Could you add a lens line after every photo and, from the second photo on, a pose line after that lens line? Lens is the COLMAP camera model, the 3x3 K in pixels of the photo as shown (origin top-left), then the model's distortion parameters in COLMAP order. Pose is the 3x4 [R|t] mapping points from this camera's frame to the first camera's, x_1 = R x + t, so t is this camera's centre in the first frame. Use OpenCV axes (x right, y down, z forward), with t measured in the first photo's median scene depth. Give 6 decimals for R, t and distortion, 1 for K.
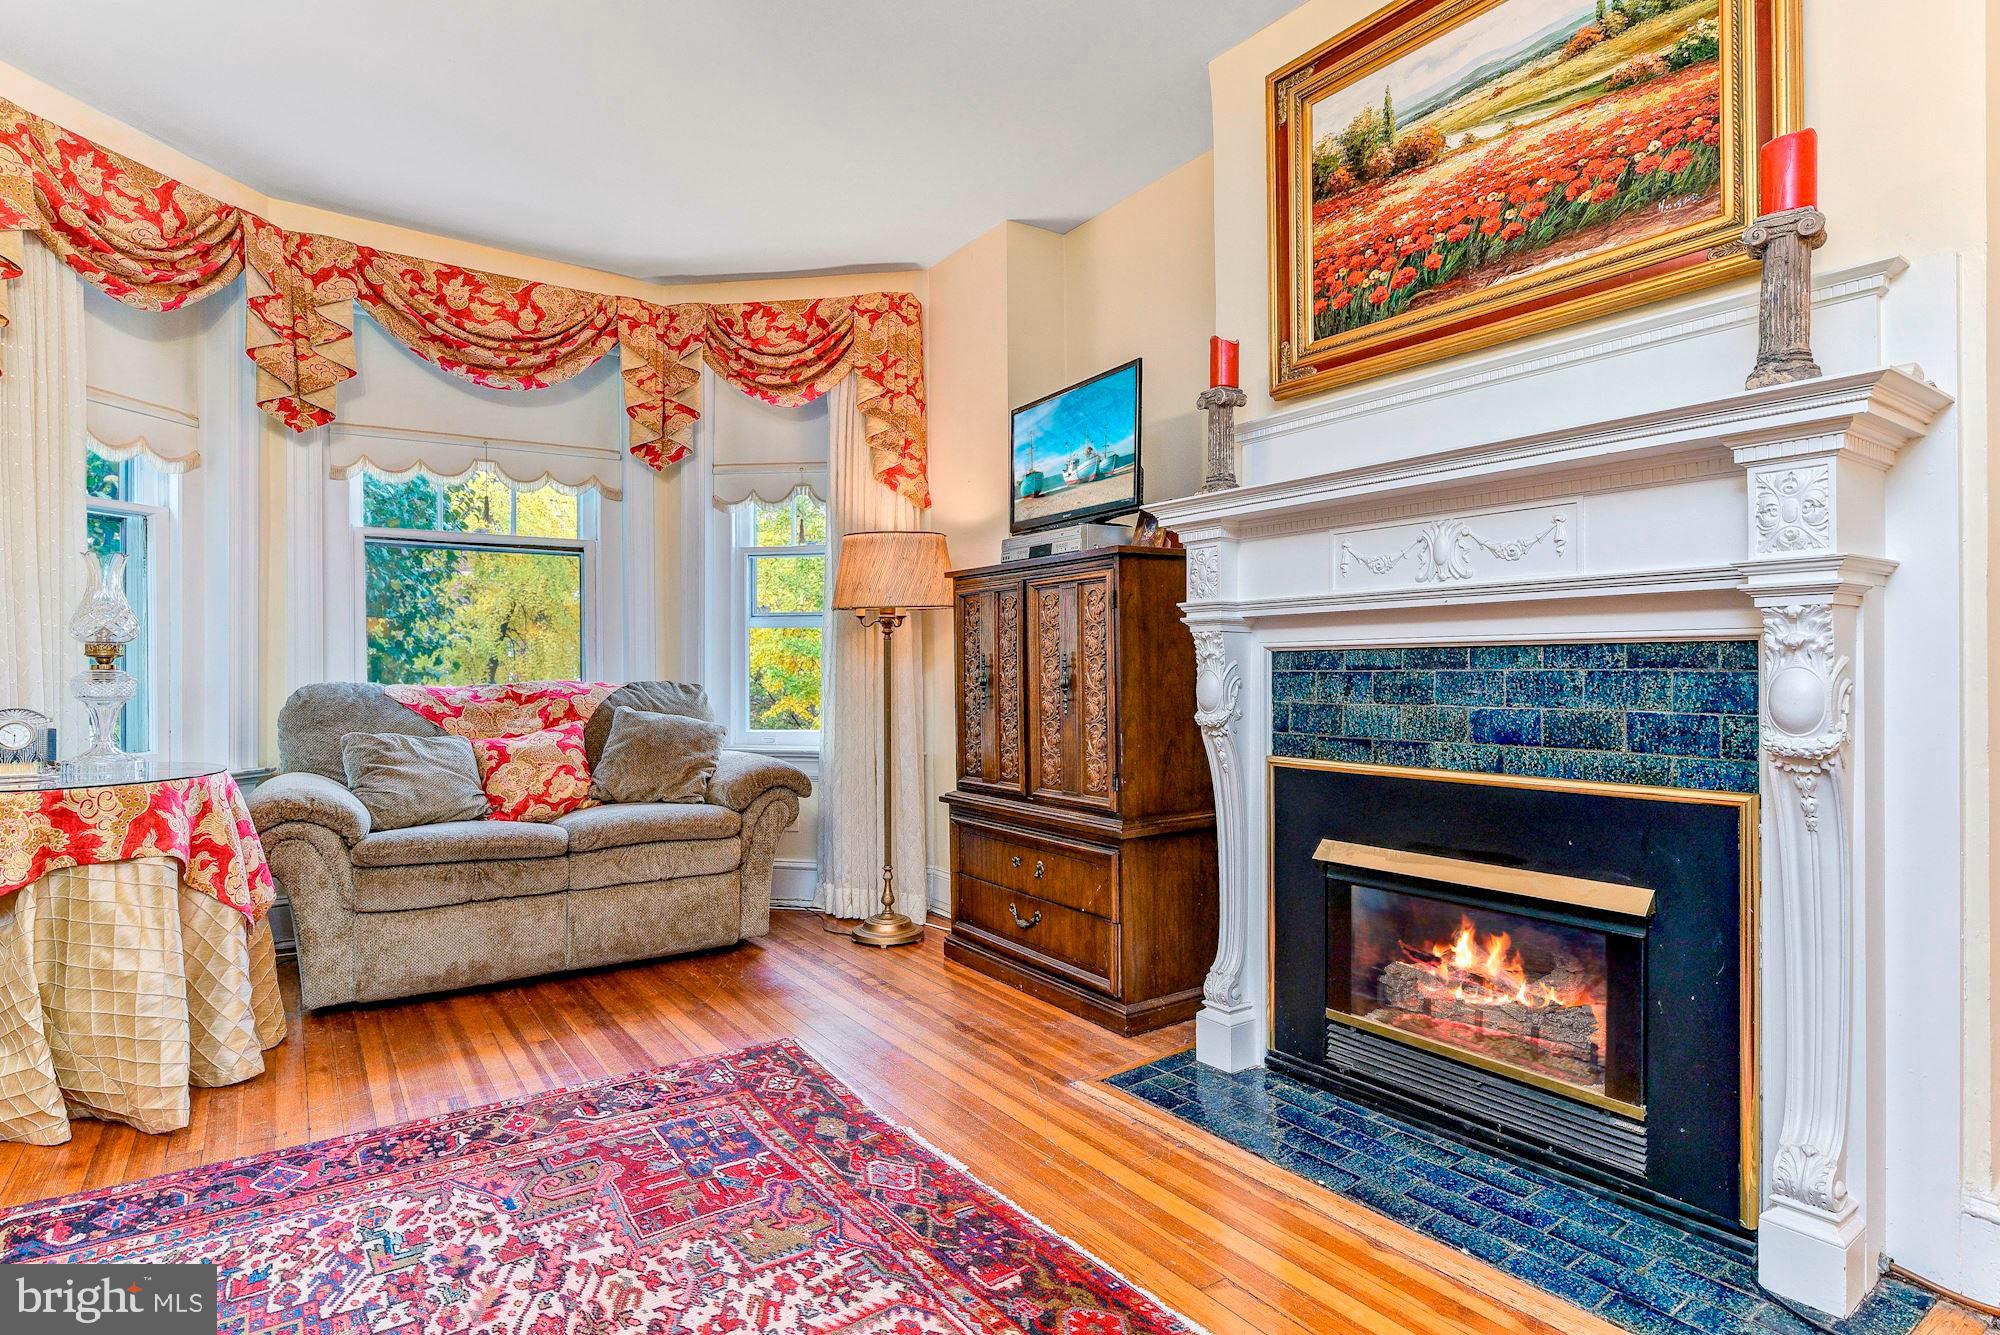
lens RADIAL K [[1042.3, 0, 996.6], [0, 1042.3, 675.8], [0, 0, 1]] dist [-0.001668, -0.002869]
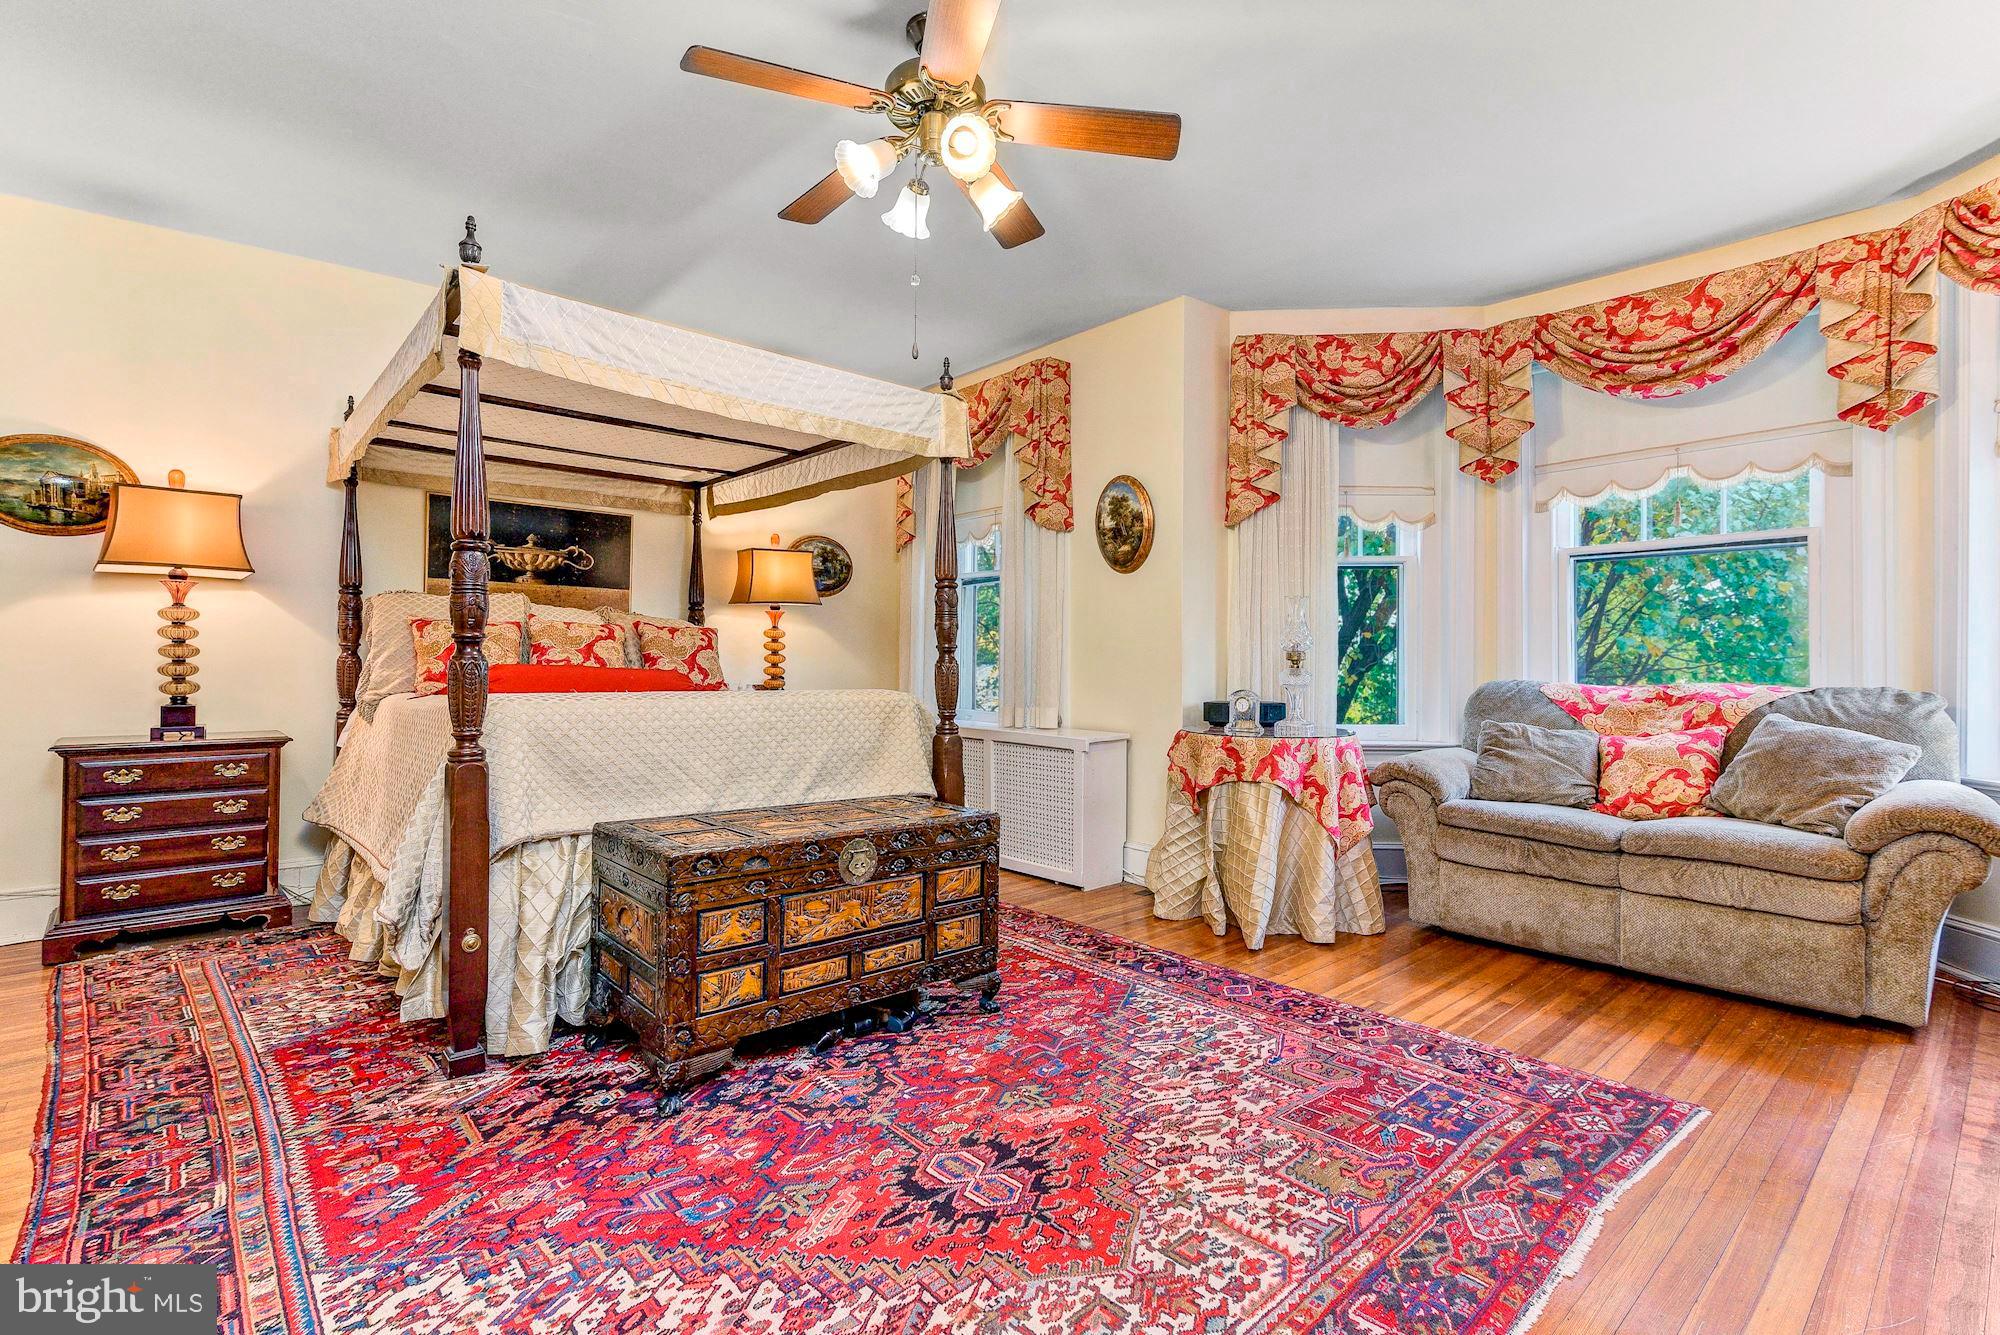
lens RADIAL K [[919.0, 0, 1000.0], [0, 919.0, 667.5], [0, 0, 1]] dist [0.002547, 0.000730]
pose [[0.124739, 0.006300, -0.992170, 0.404526], [-0.013082, 0.999903, 0.004704, -0.006154], [0.992103, 0.012393, 0.124809, 0.285204]]
